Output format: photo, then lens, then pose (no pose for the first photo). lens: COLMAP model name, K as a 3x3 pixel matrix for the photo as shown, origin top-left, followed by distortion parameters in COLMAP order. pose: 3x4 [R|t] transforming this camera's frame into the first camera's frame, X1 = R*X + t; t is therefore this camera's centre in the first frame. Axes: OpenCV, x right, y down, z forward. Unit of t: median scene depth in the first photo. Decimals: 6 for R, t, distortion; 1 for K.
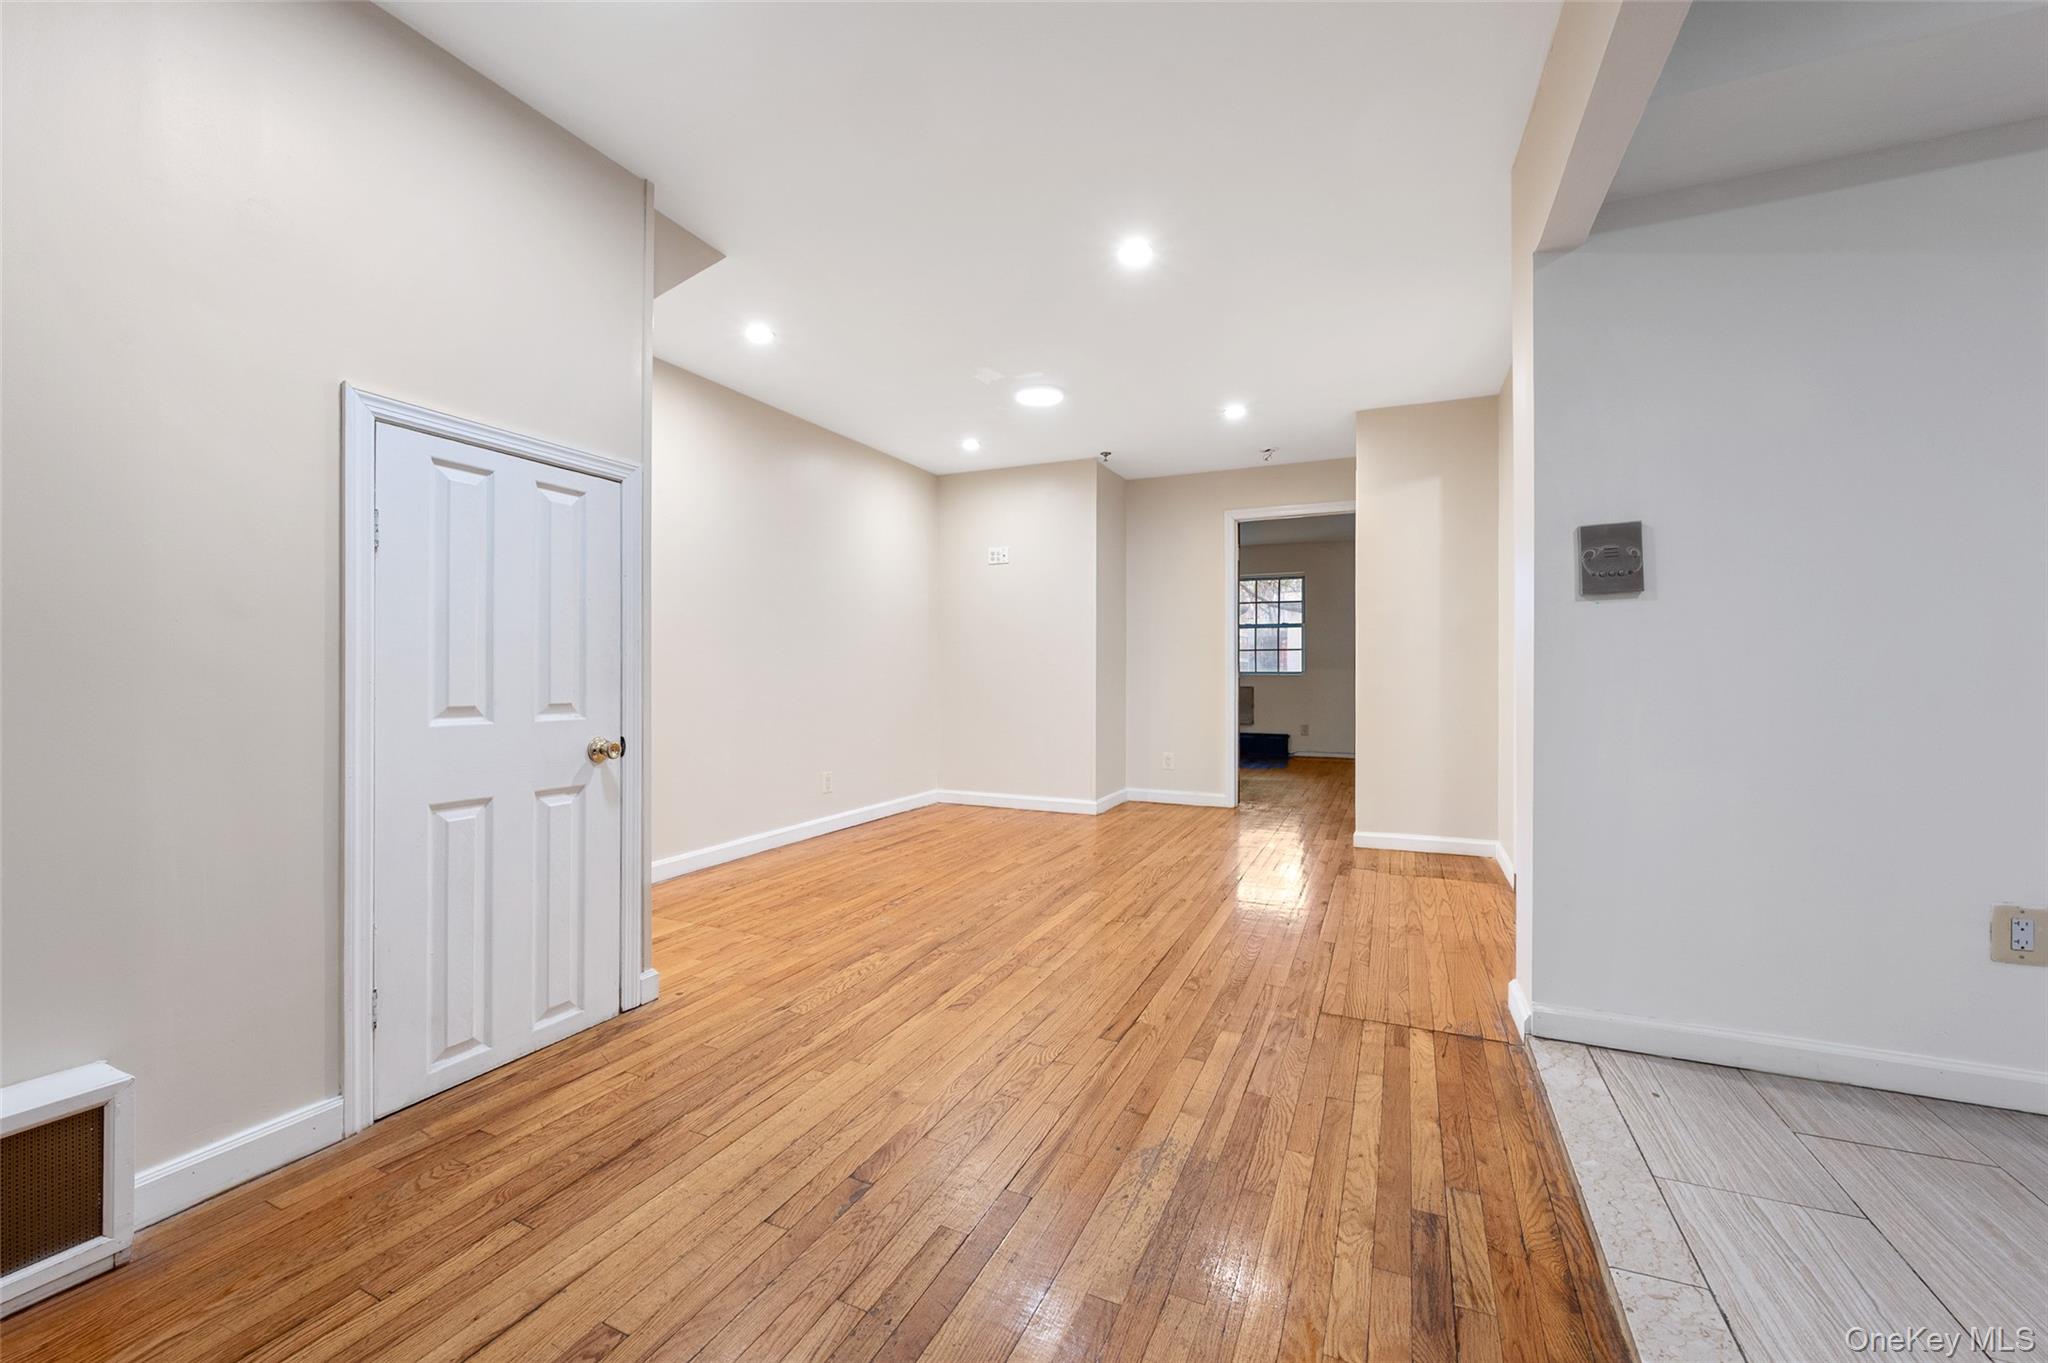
lens RADIAL K [[811.5, 0, 1037.9], [0, 811.5, 685.5], [0, 0, 1]] dist [-0.006681, -0.000338]
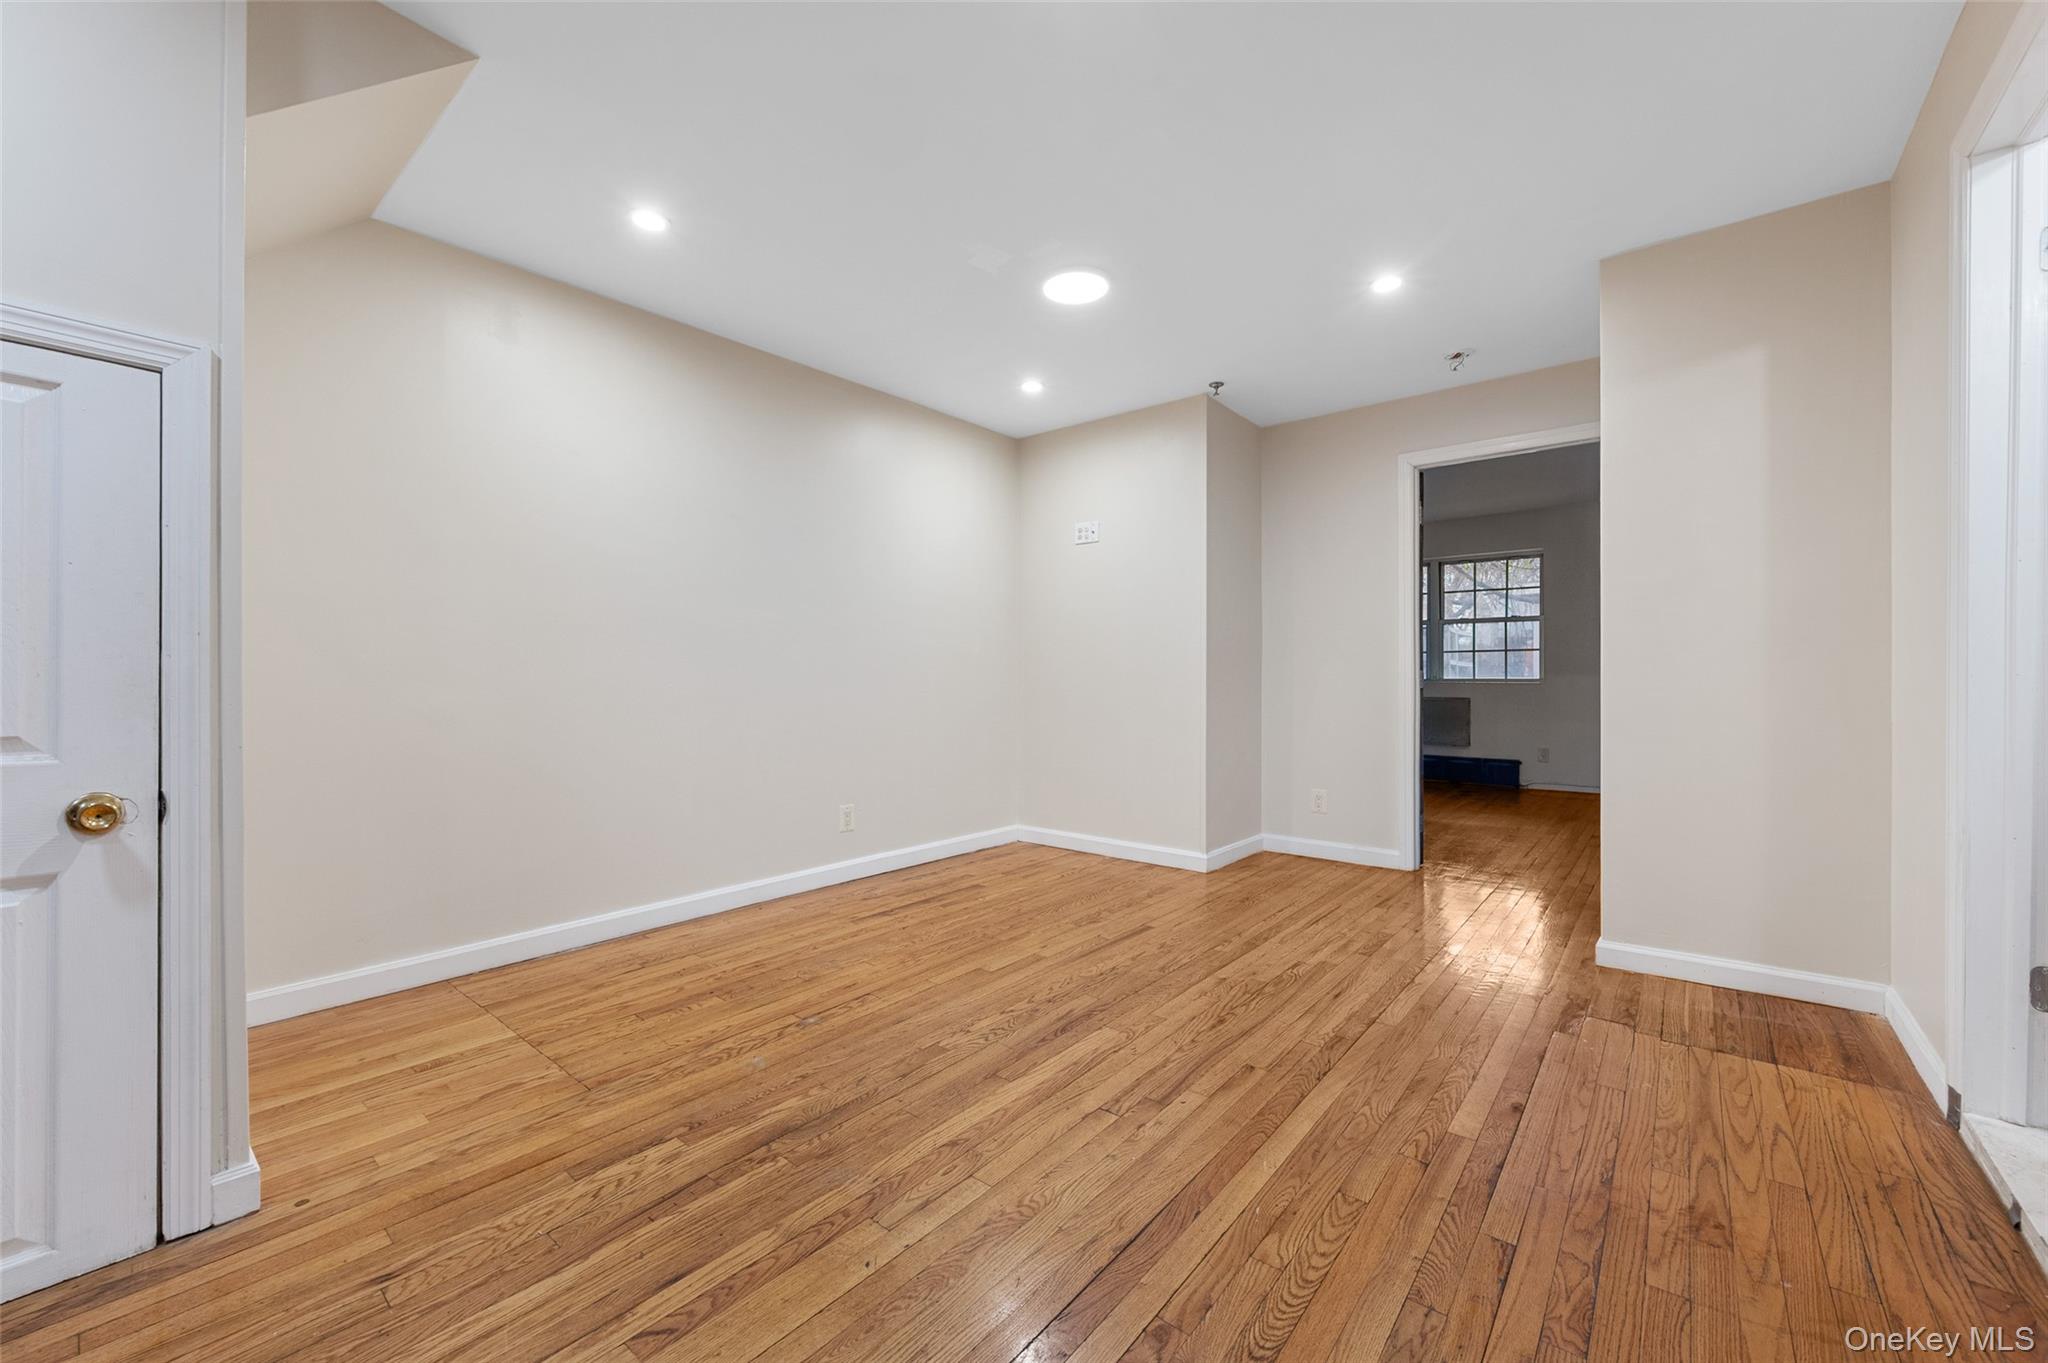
lens RADIAL K [[811.5, 0, 1031.7], [0, 811.5, 680.0], [0, 0, 1]] dist [-0.006681, -0.000338]
pose [[0.964599, -0.000480, -0.263720, 0.166454], [-0.003370, 0.999894, -0.014144, -0.008225], [0.263699, 0.014532, 0.964496, 0.352753]]
